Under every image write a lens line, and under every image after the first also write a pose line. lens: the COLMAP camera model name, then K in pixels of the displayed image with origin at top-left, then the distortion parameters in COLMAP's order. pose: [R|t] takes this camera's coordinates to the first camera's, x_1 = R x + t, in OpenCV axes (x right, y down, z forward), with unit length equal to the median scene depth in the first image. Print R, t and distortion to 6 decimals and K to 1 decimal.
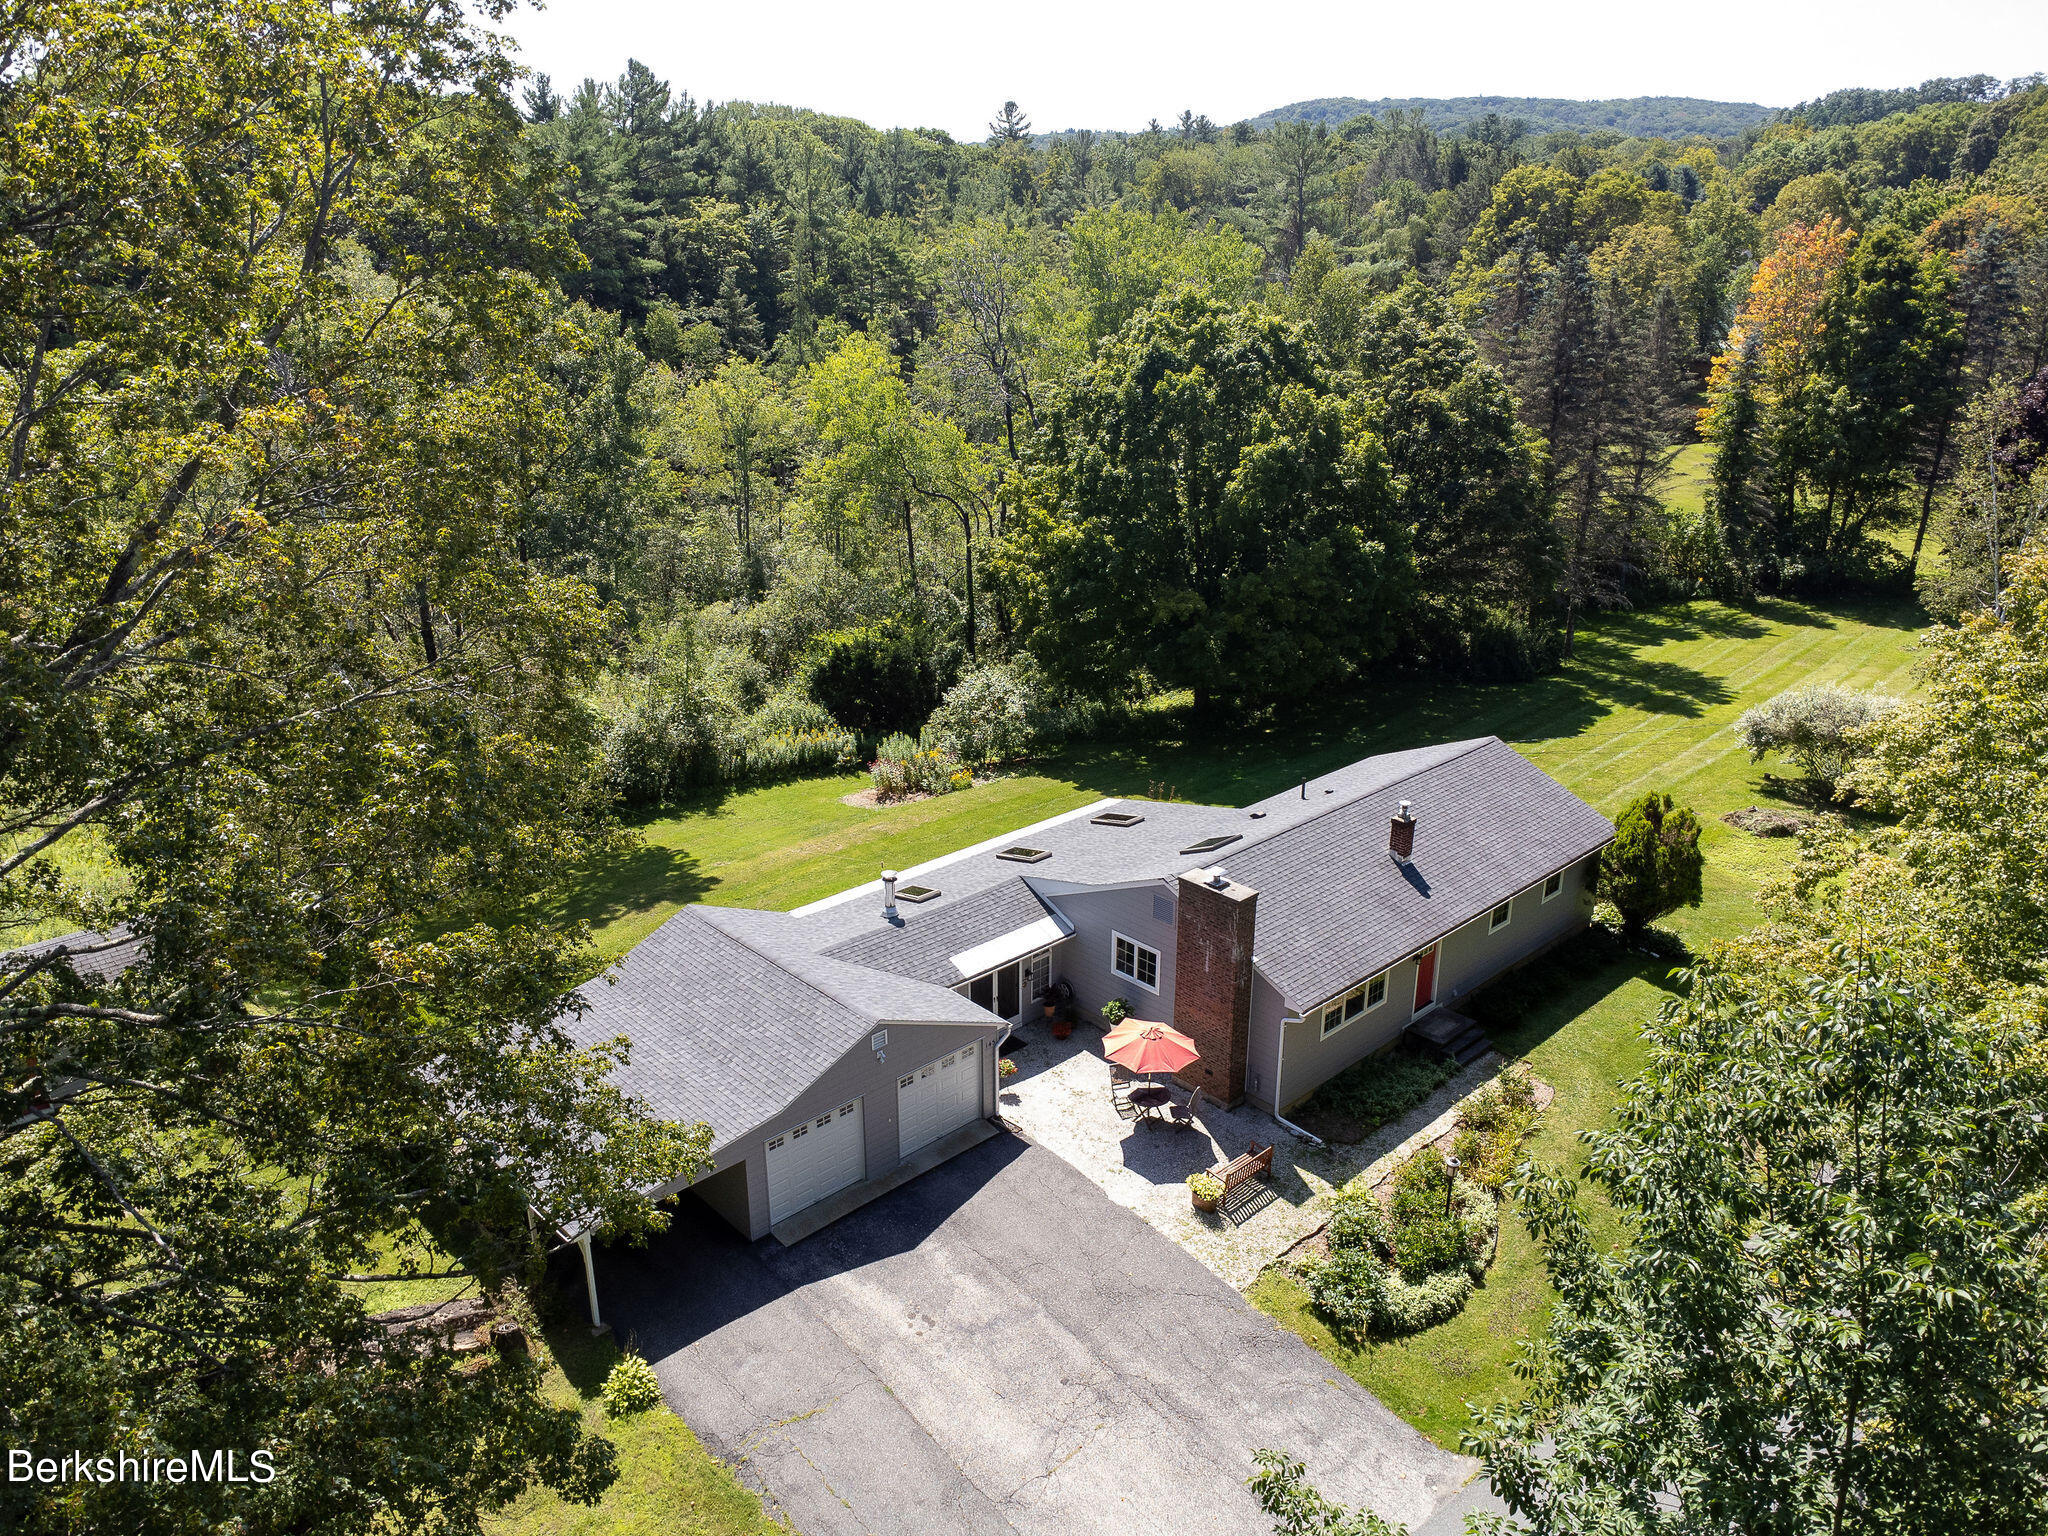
lens RADIAL K [[1421.0, 0, 1024.0], [0, 1421.0, 768.0], [0, 0, 1]] dist [-0.006478, -0.001603]
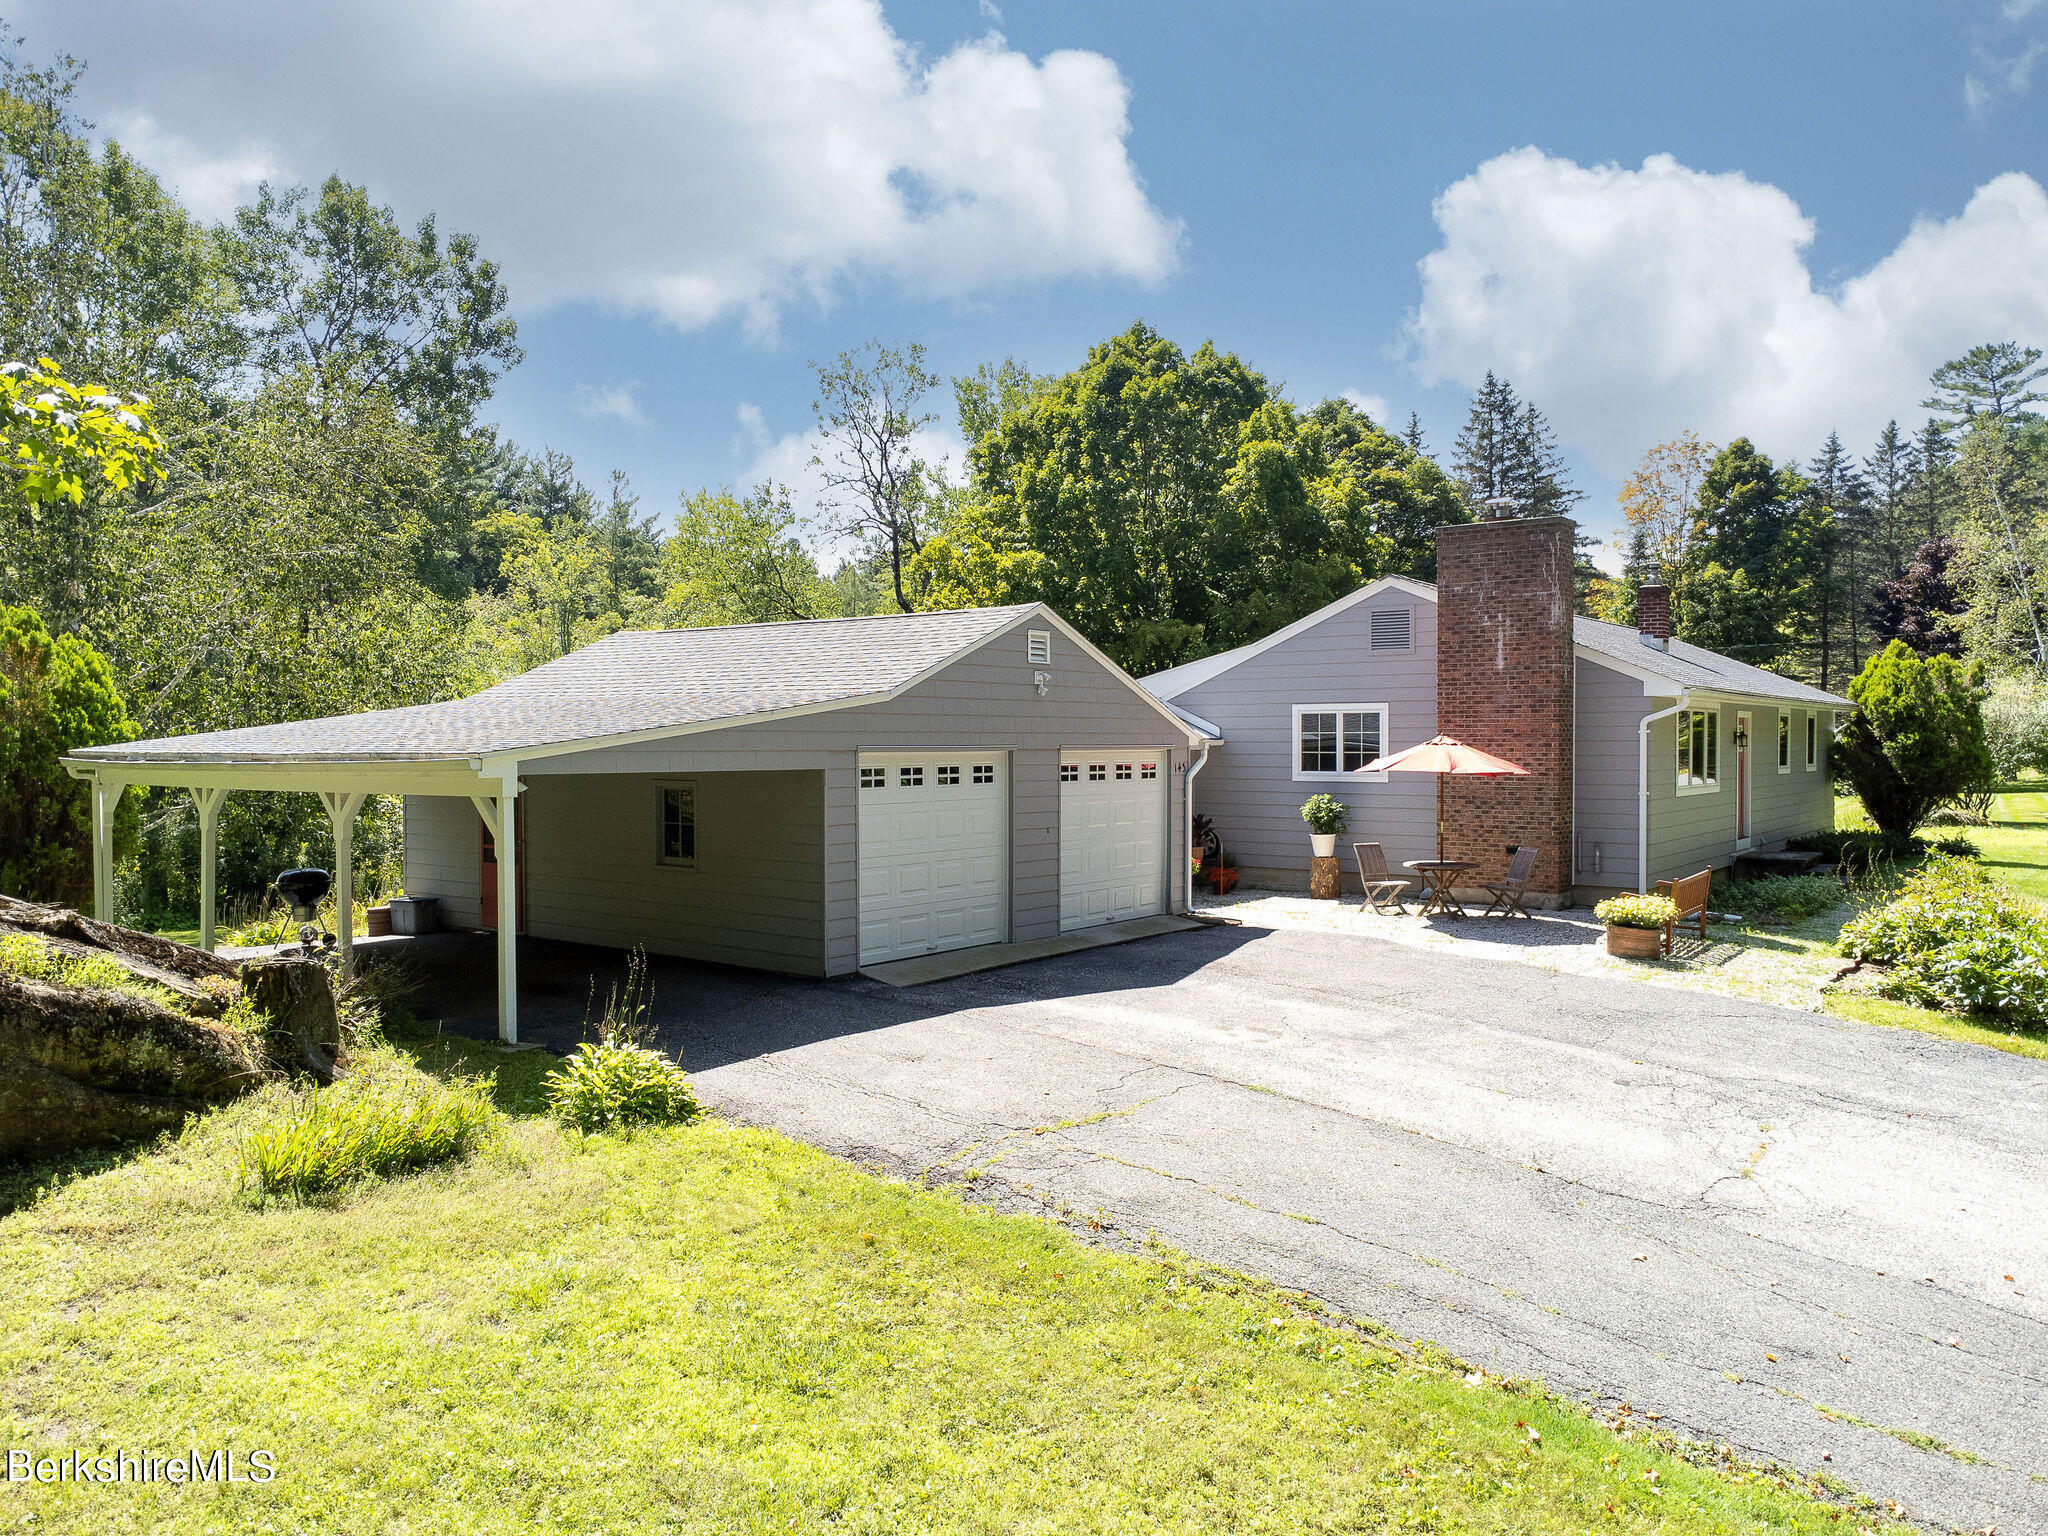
lens RADIAL K [[1421.0, 0, 1024.0], [0, 1421.0, 768.0], [0, 0, 1]] dist [-0.006478, -0.001603]
pose [[0.984842, 0.000101, 0.173453, -0.171529], [0.060102, 0.937850, -0.341797, 0.356844], [-0.162707, 0.347041, 0.923628, 0.437892]]
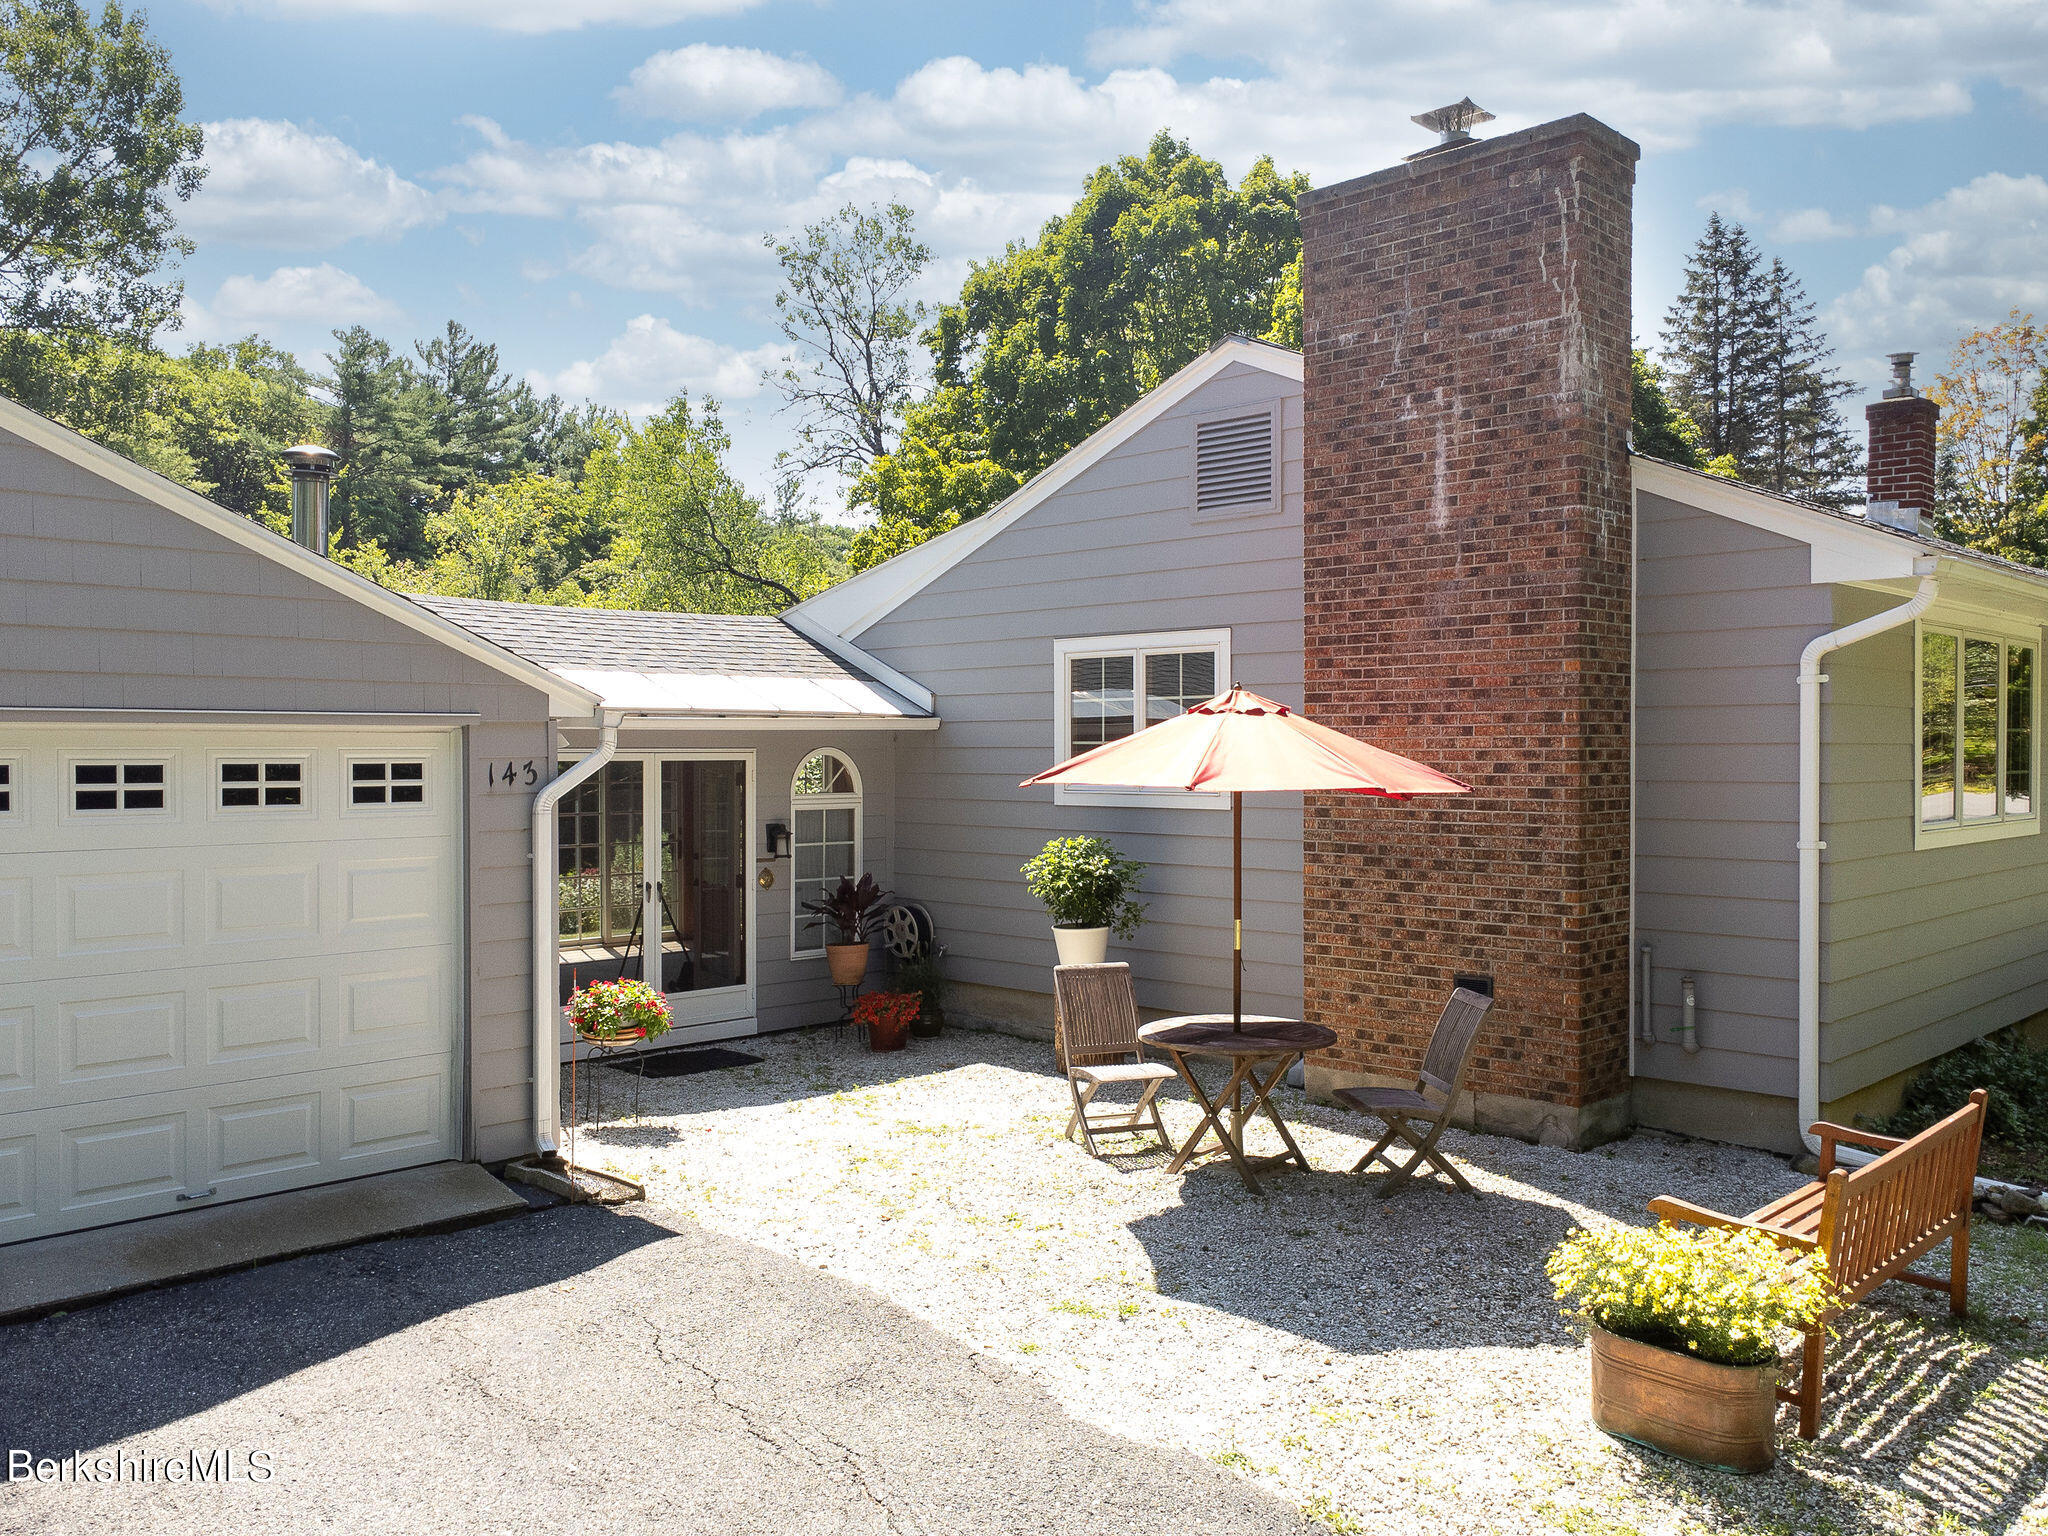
lens RADIAL K [[1593.0, 0, 1024.0], [0, 1593.0, 768.0], [0, 0, 1]] dist [0.037055, -0.095472]
pose [[0.998869, 0.004419, 0.047349, 0.039889], [0.012647, 0.935135, -0.354066, 0.260366], [-0.045842, 0.354264, 0.934021, 0.701237]]
